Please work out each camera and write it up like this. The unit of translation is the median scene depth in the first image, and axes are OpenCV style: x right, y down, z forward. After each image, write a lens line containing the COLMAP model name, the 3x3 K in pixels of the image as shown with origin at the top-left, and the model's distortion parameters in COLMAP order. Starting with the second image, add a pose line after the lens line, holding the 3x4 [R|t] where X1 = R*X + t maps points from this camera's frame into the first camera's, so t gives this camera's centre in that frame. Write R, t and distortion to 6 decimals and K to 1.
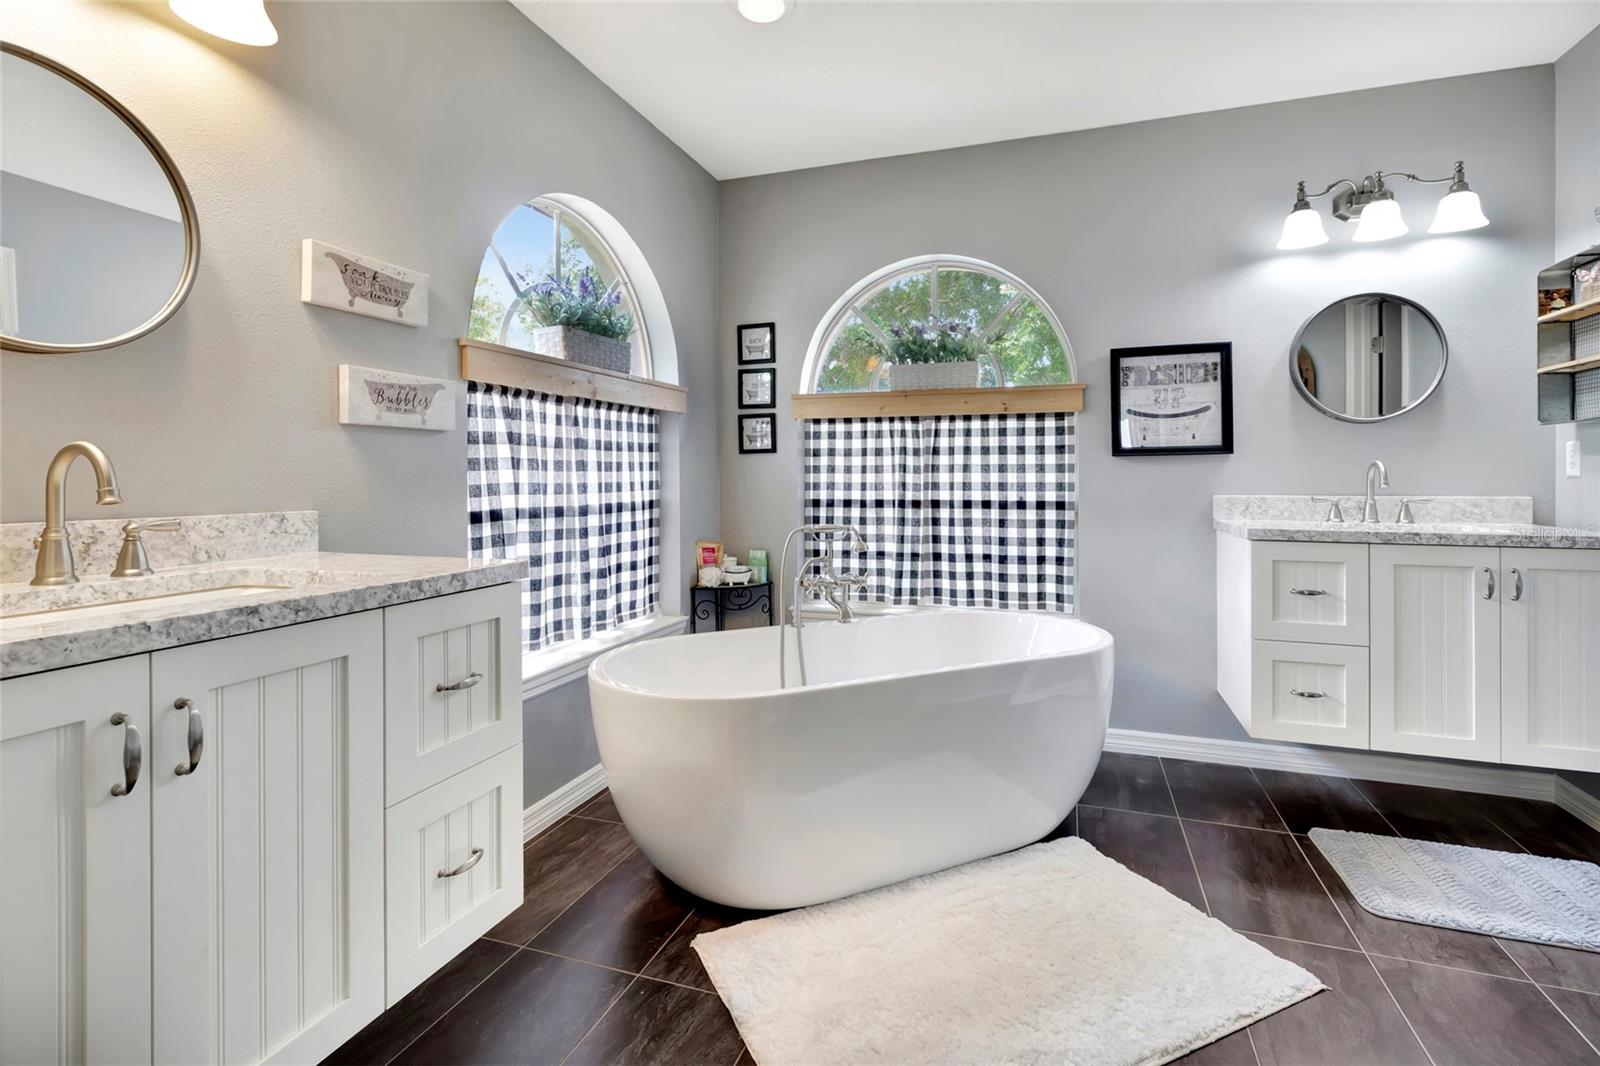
lens RADIAL K [[738.6, 0, 808.9], [0, 738.6, 484.3], [0, 0, 1]] dist [0.002125, 0.000206]
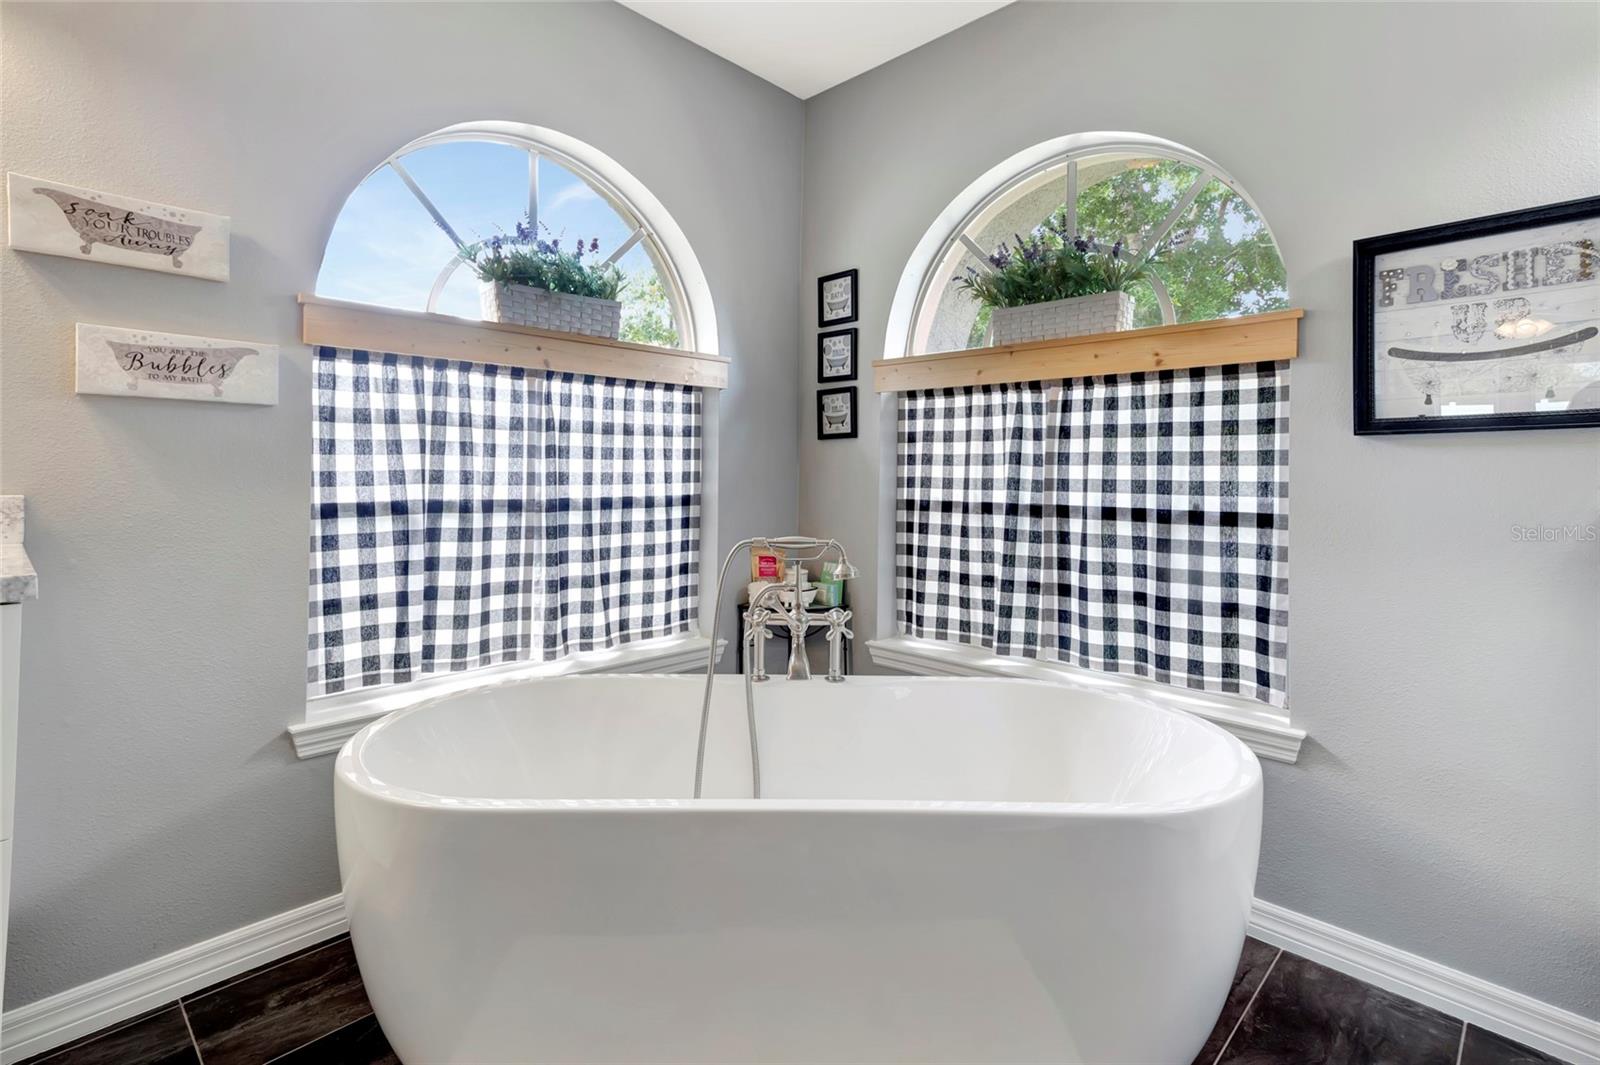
lens RADIAL K [[754.7, 0, 799.8], [0, 754.7, 473.6], [0, 0, 1]] dist [0.025732, 0.000548]
pose [[0.906997, 0.011610, -0.420977, 0.253990], [-0.016068, 0.999846, -0.007045, 0.001203], [0.420831, 0.013154, 0.907044, 0.284720]]
